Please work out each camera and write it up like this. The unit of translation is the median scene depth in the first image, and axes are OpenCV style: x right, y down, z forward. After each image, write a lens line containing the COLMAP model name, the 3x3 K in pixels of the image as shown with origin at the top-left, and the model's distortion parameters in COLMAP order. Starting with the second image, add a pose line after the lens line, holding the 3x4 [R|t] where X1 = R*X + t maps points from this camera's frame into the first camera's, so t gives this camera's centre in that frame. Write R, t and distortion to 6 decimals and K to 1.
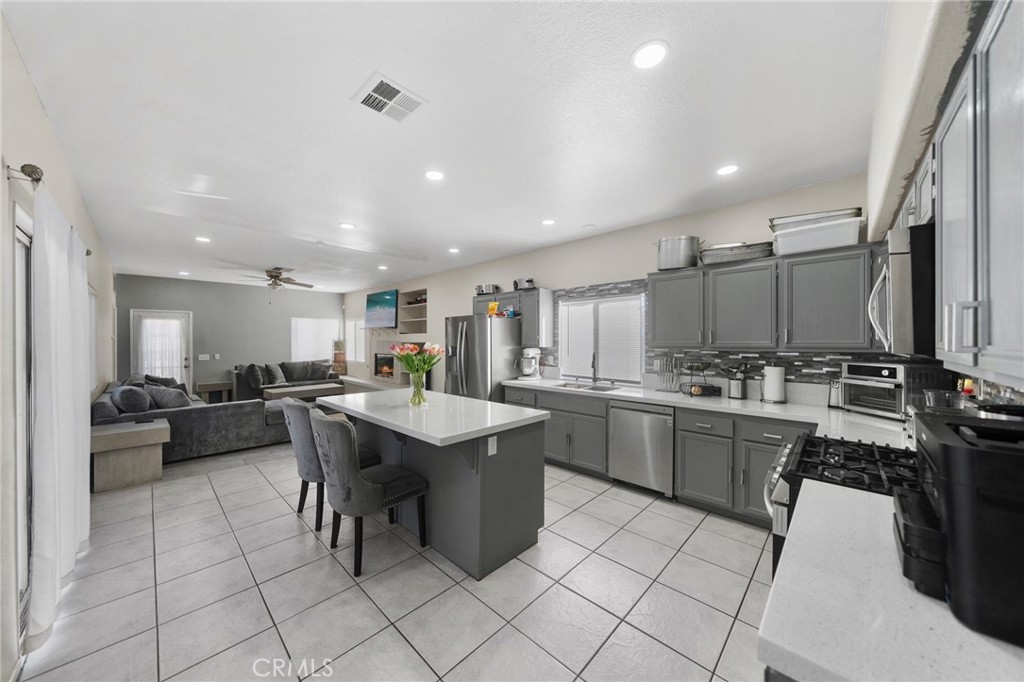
lens RADIAL K [[349.0, 0, 509.6], [0, 349.0, 342.4], [0, 0, 1]] dist [-0.004124, 0.000224]
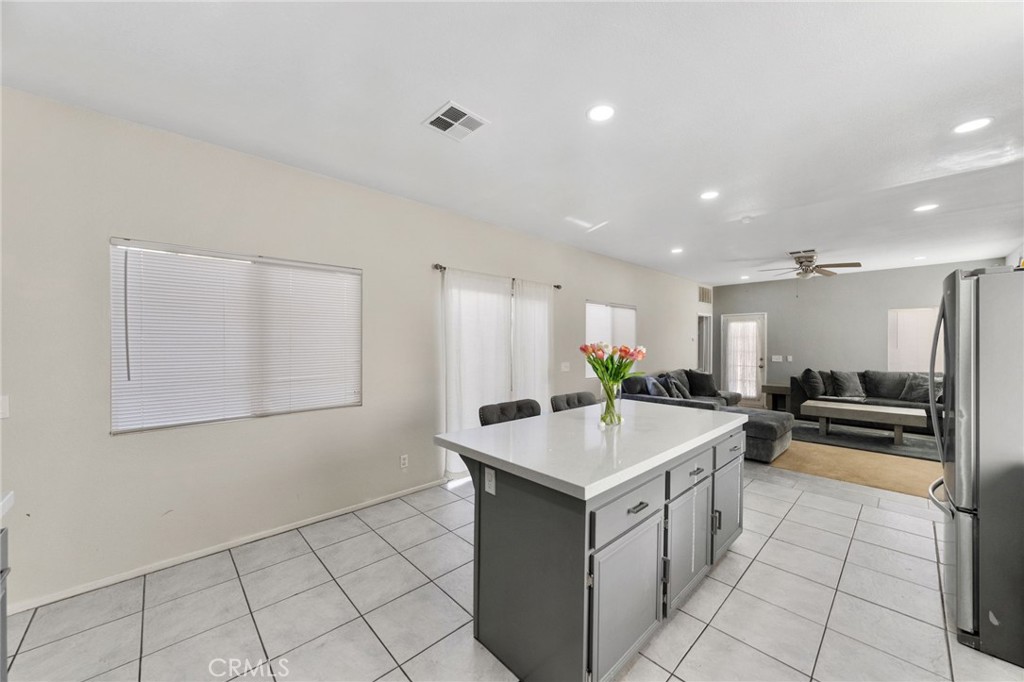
lens RADIAL K [[377.7, 0, 513.1], [0, 377.7, 343.5], [0, 0, 1]] dist [-0.000149, 0.000161]
pose [[-0.042643, 0.006547, -0.999069, 0.386922], [-0.008114, 0.999943, 0.006899, -0.000377], [0.999057, 0.008400, -0.042588, 0.559617]]
